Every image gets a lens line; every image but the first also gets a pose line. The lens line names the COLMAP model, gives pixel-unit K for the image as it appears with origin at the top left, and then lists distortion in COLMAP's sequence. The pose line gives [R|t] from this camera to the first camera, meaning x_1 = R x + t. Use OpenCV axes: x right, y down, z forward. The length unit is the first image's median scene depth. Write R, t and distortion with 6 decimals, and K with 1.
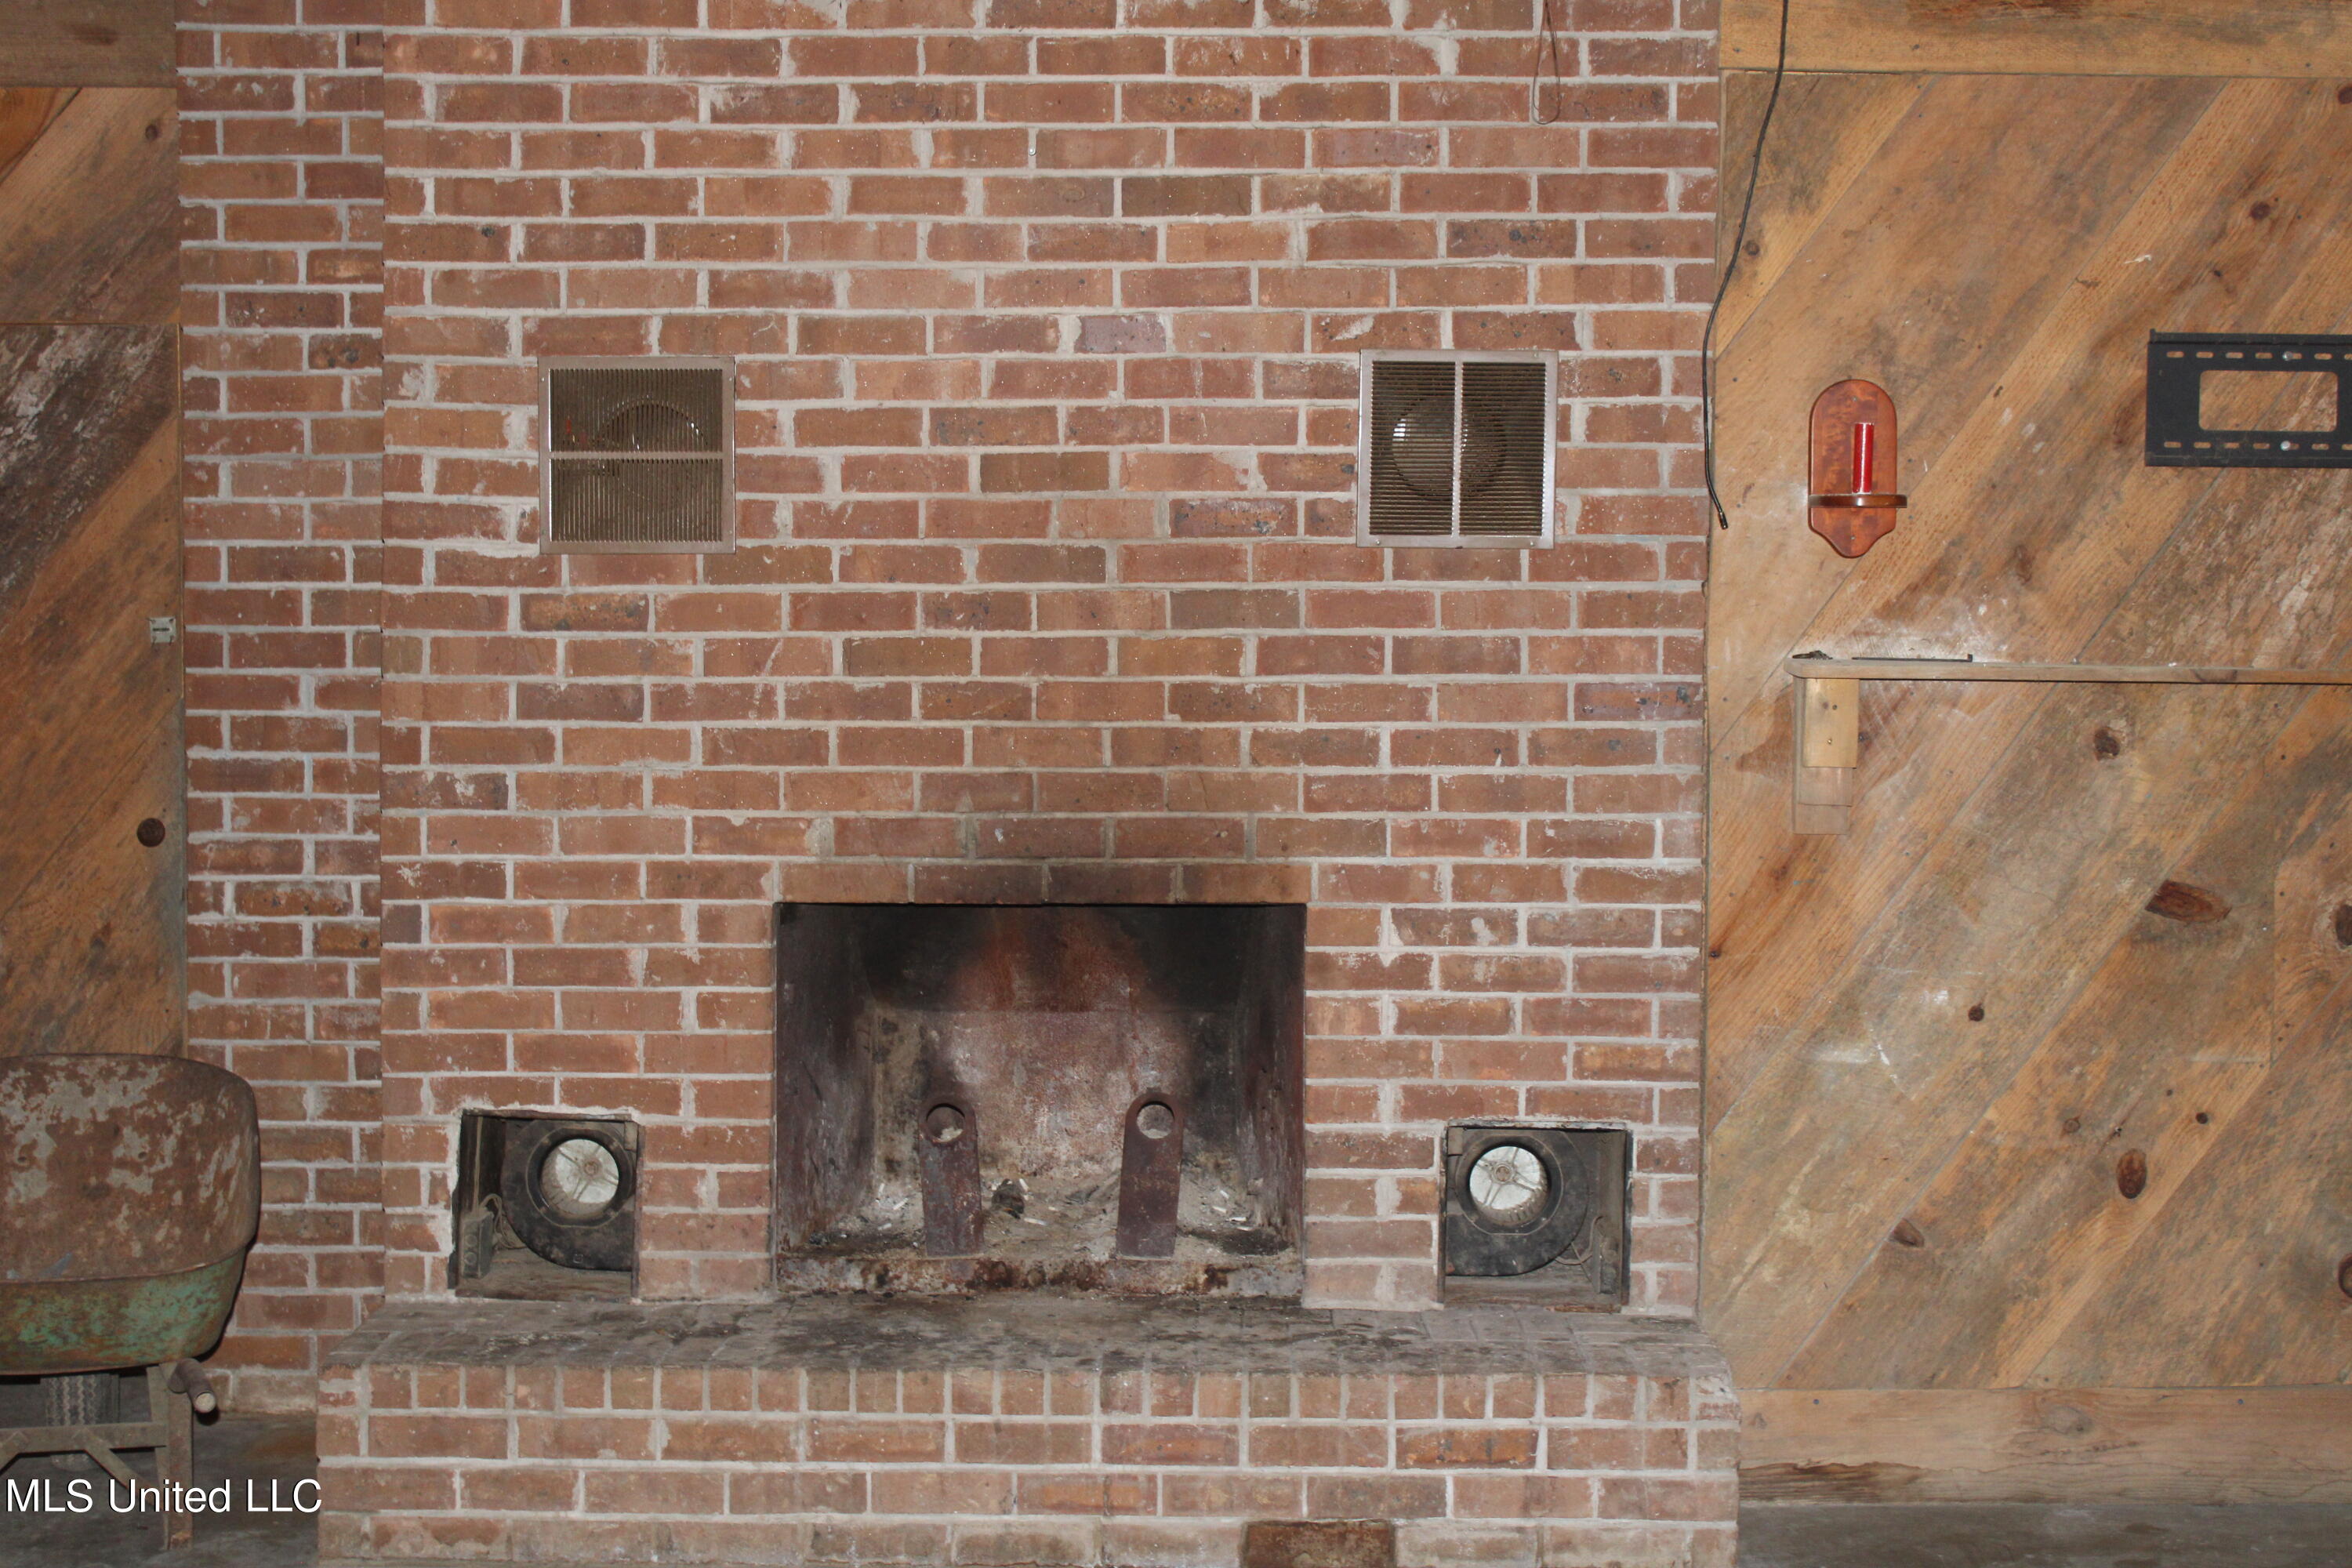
lens RADIAL K [[3308.0, 0, 1176.0], [0, 3308.0, 784.0], [0, 0, 1]] dist [-0.053509, 0.038235]
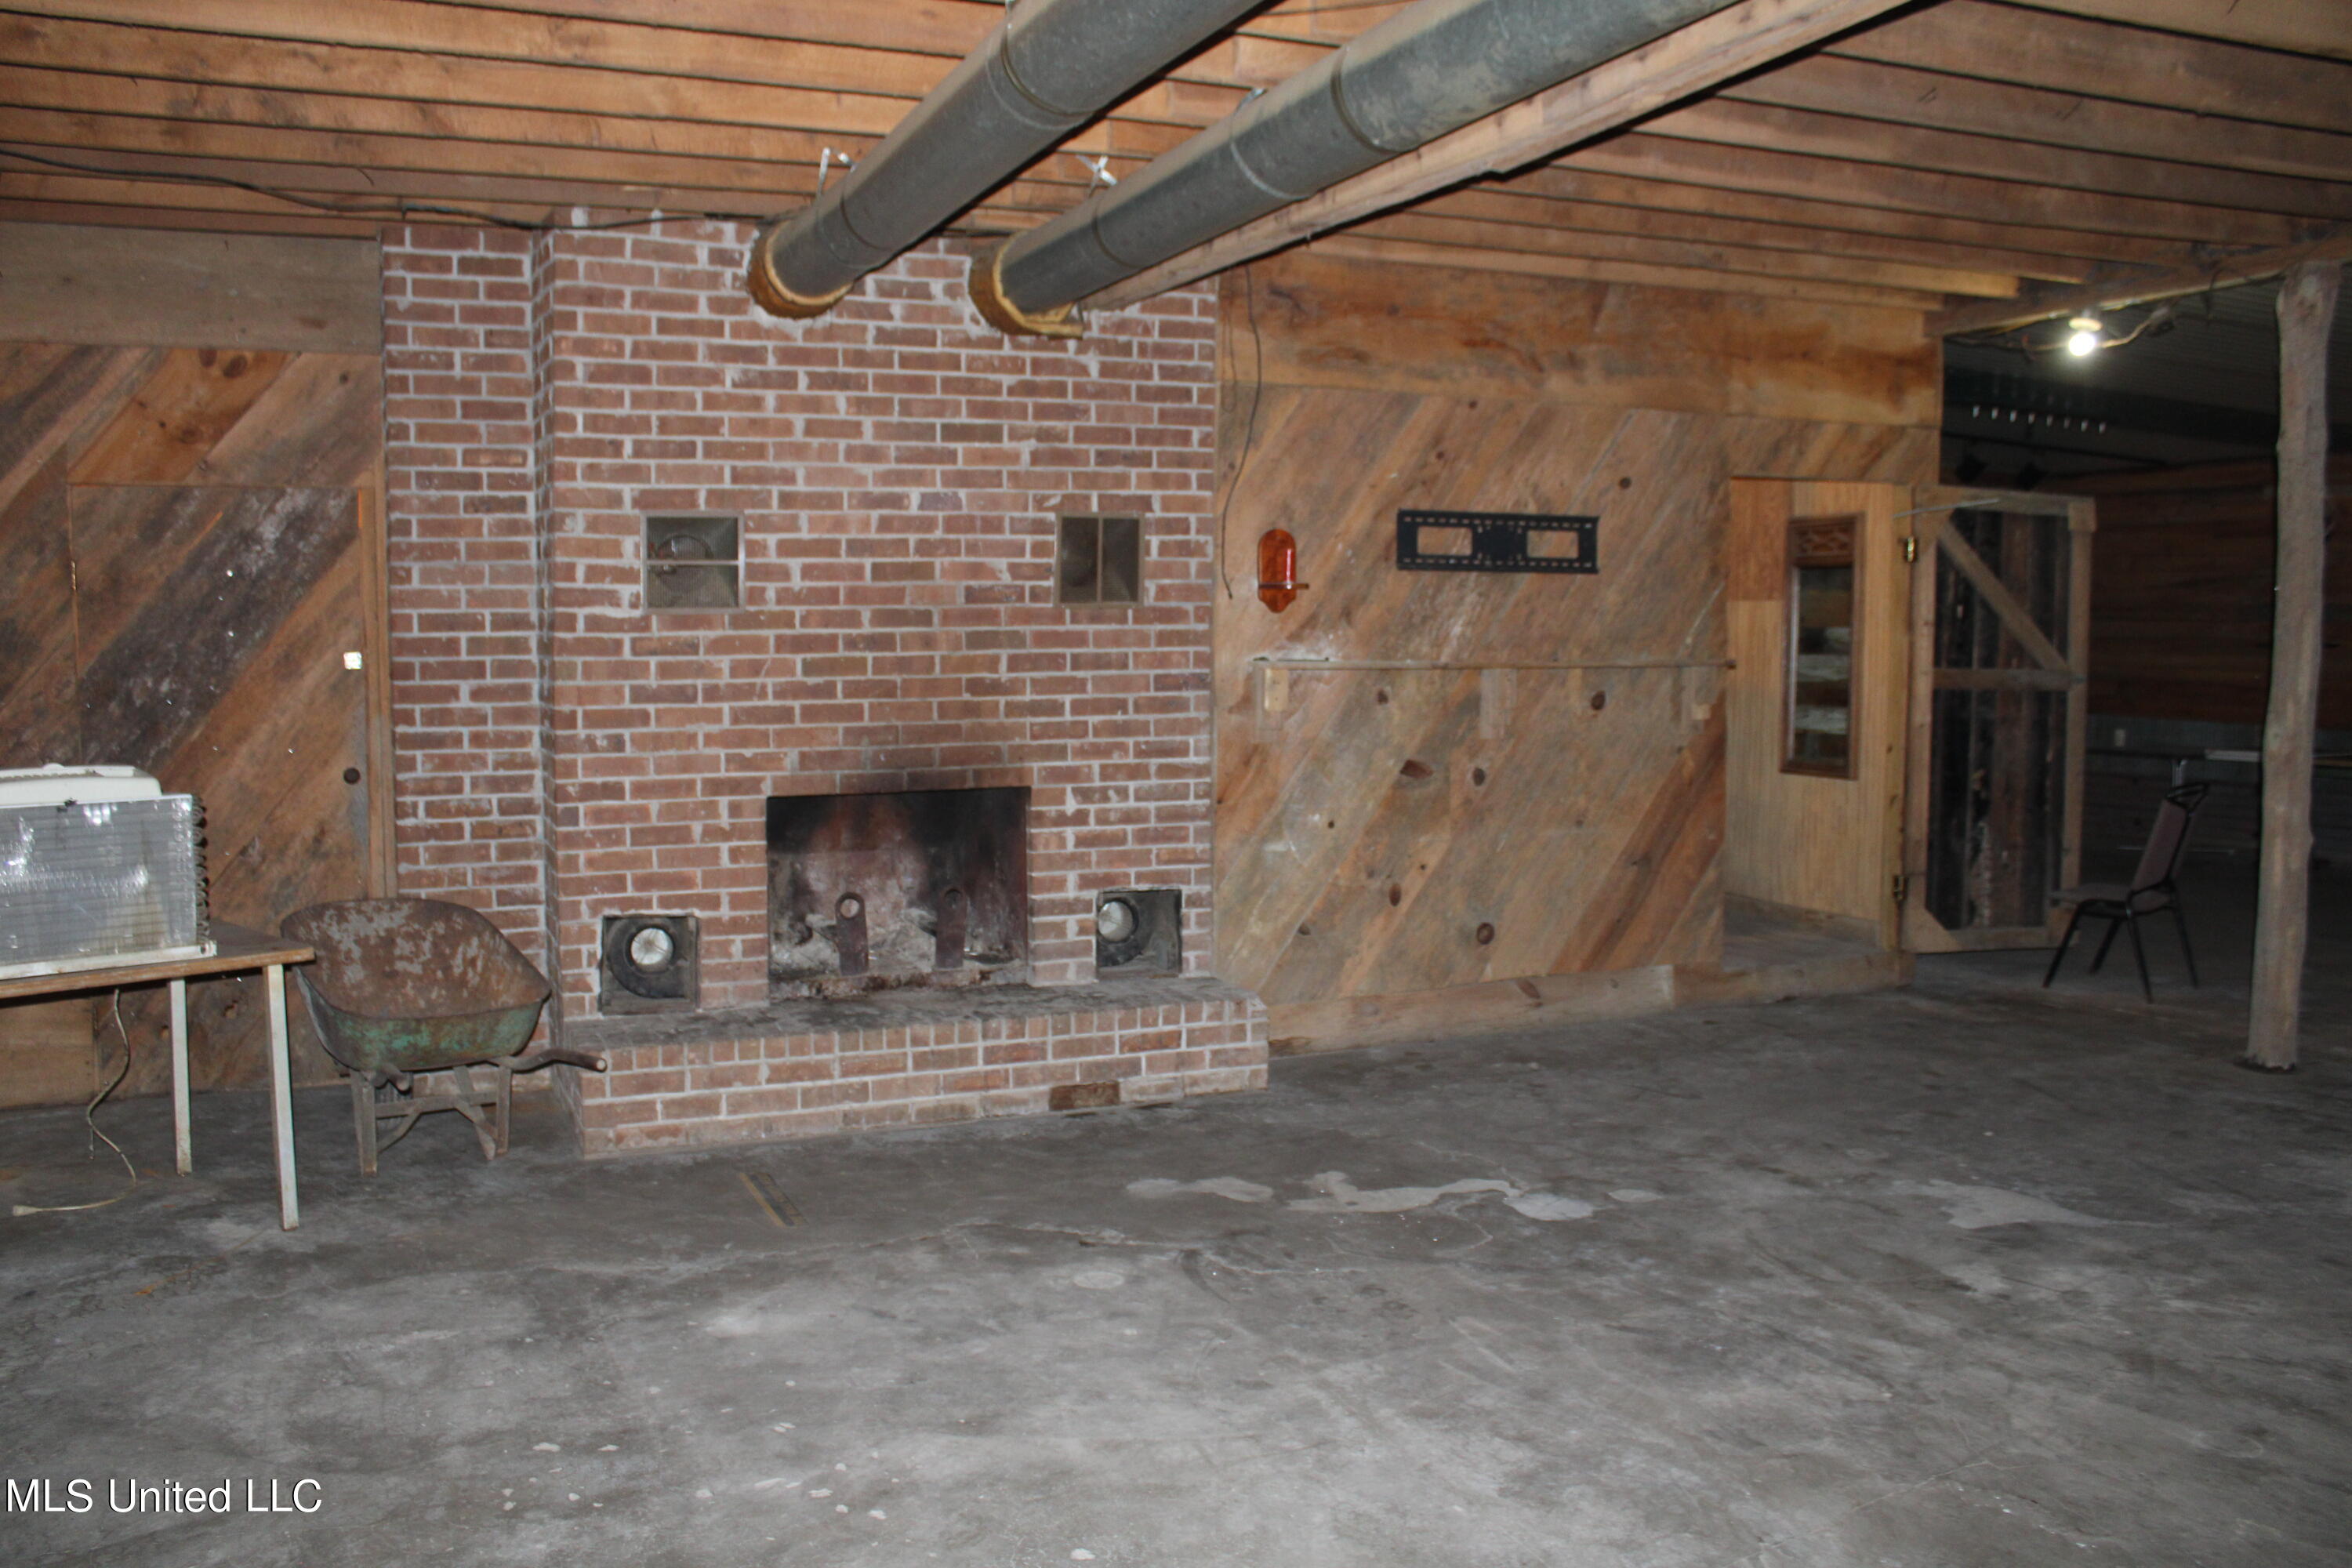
lens RADIAL K [[1929.6, 0, 1172.2], [0, 1929.6, 780.0], [0, 0, 1]] dist [-0.170514, 0.141507]
pose [[0.916458, -0.038471, 0.398277, -0.351154], [0.030229, 0.999179, 0.026955, 0.003548], [-0.398987, -0.012663, 0.916869, -0.109622]]
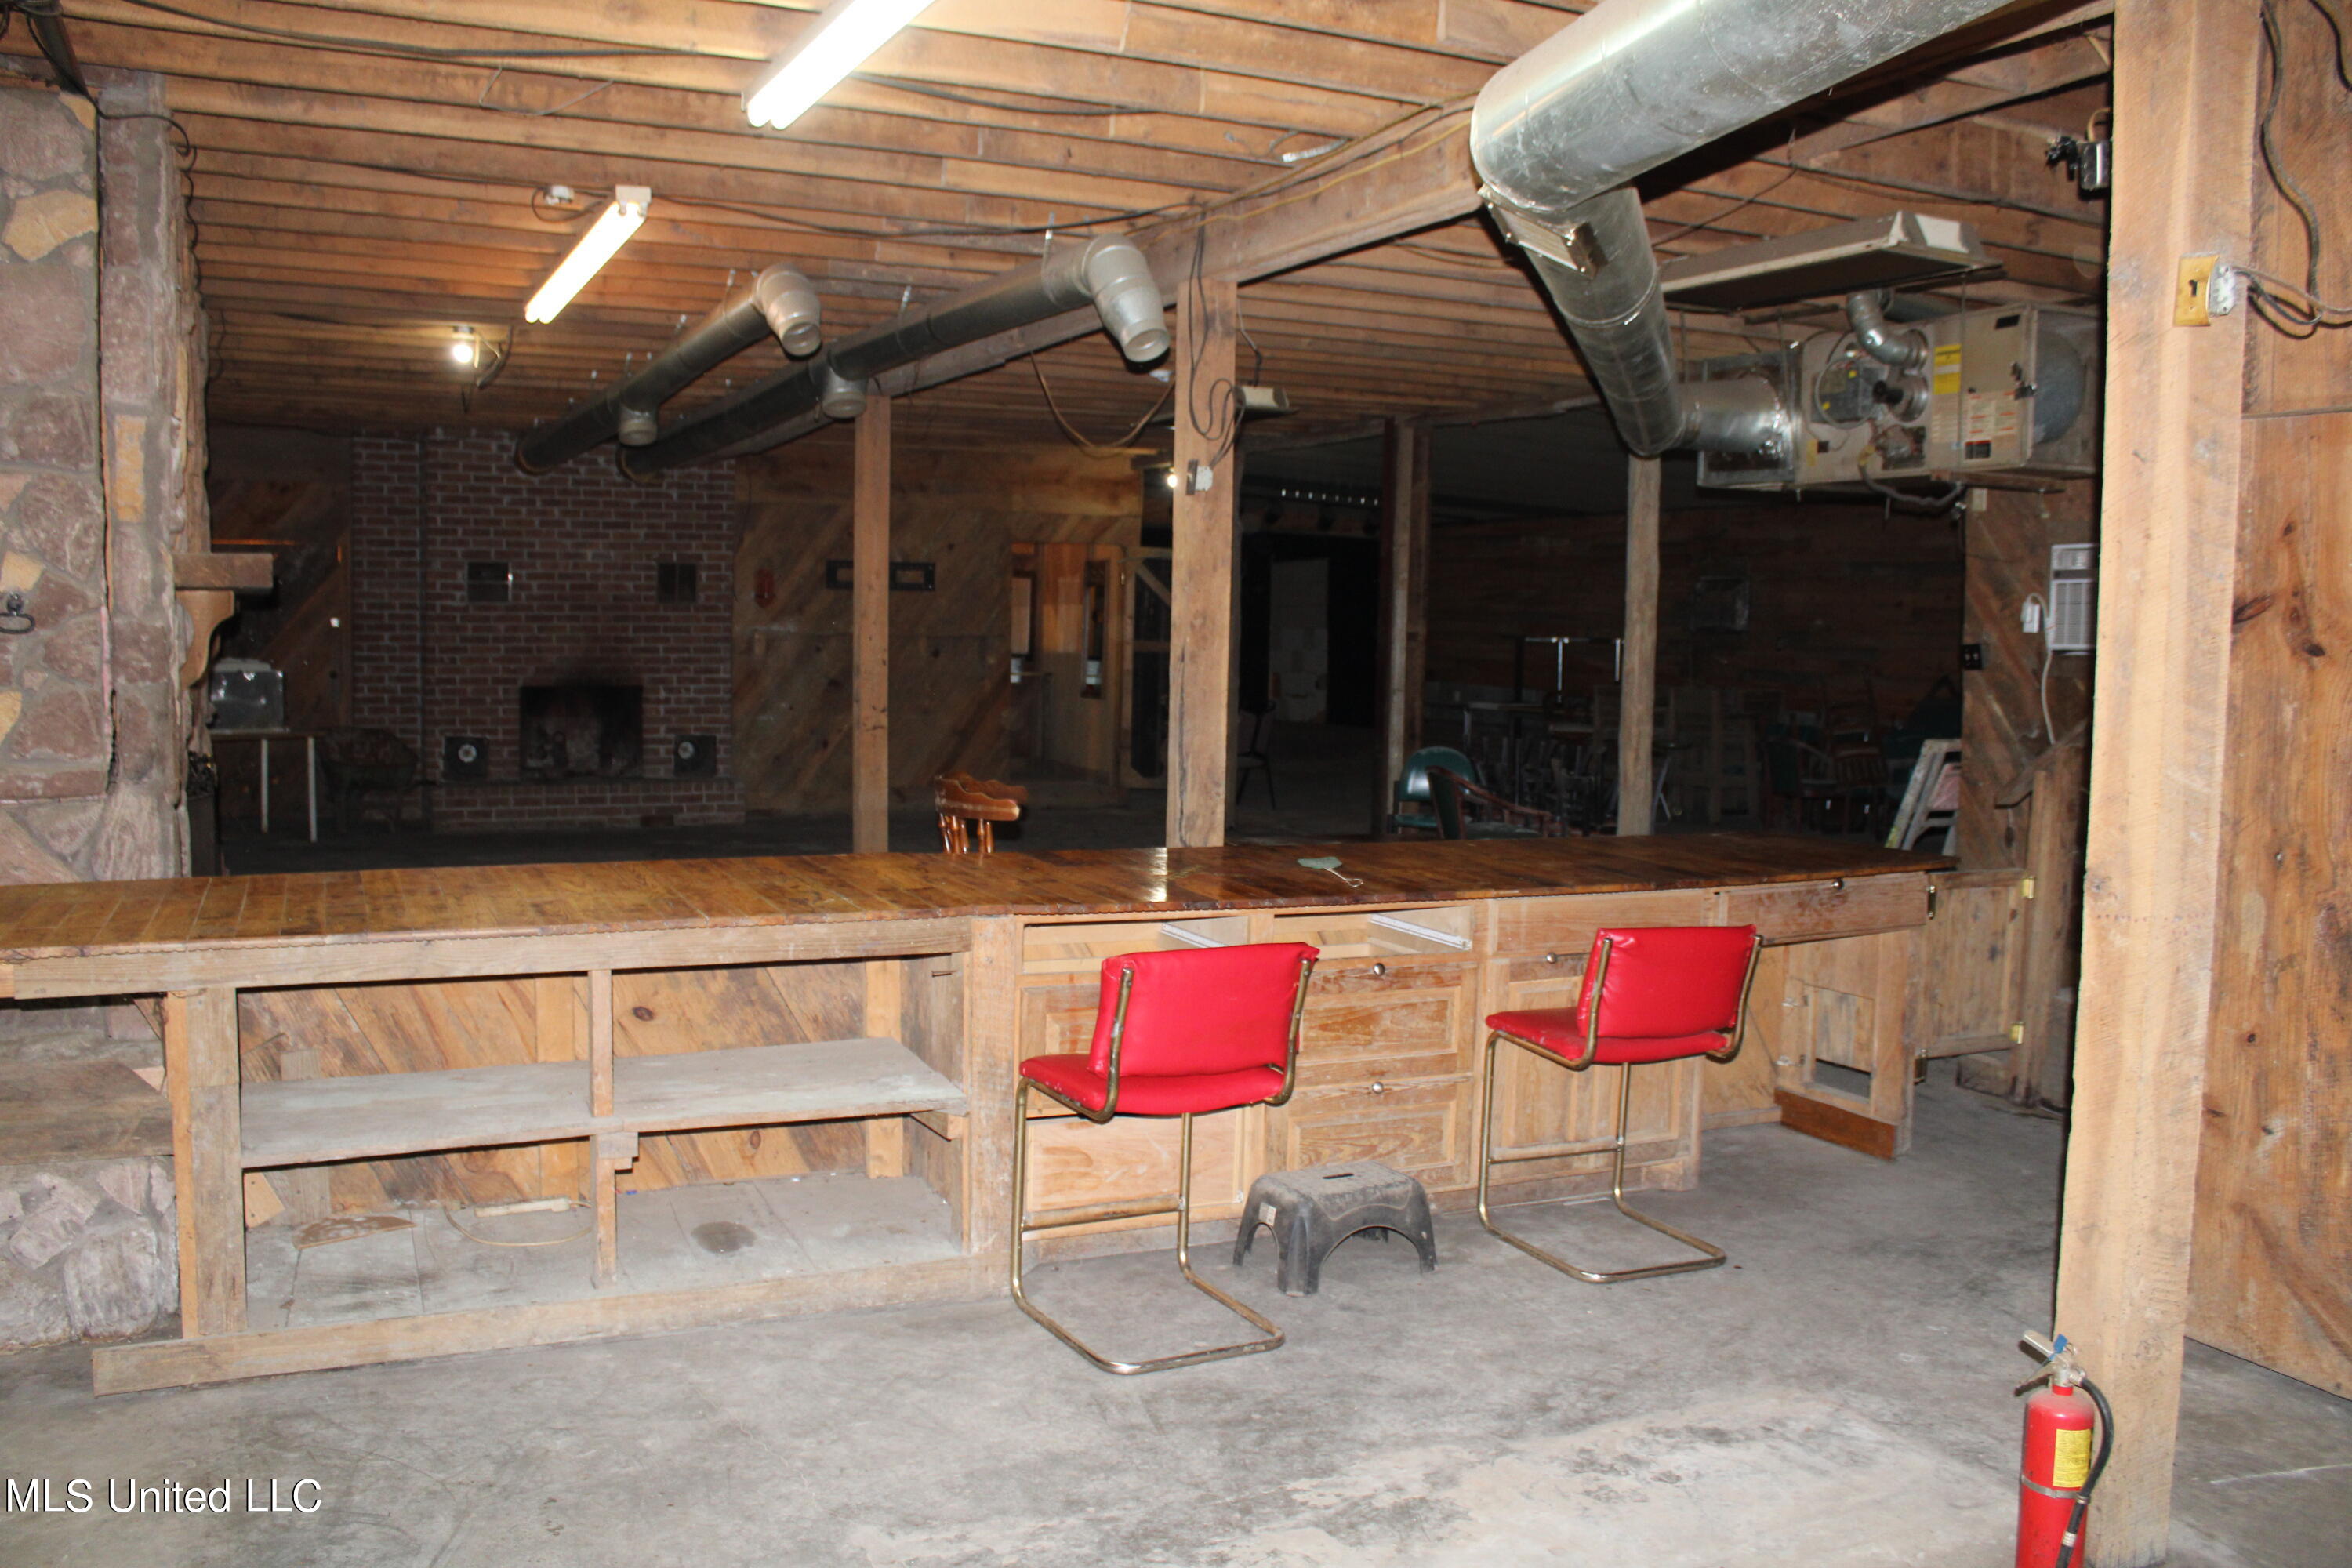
lens RADIAL K [[1929.6, 0, 1172.2], [0, 1929.6, 780.0], [0, 0, 1]] dist [-0.170514, 0.141507]
pose [[0.897994, -0.024144, 0.439344, -0.451031], [0.011016, 0.999414, 0.032406, 0.088478], [-0.439869, -0.024261, 0.897734, -1.611115]]
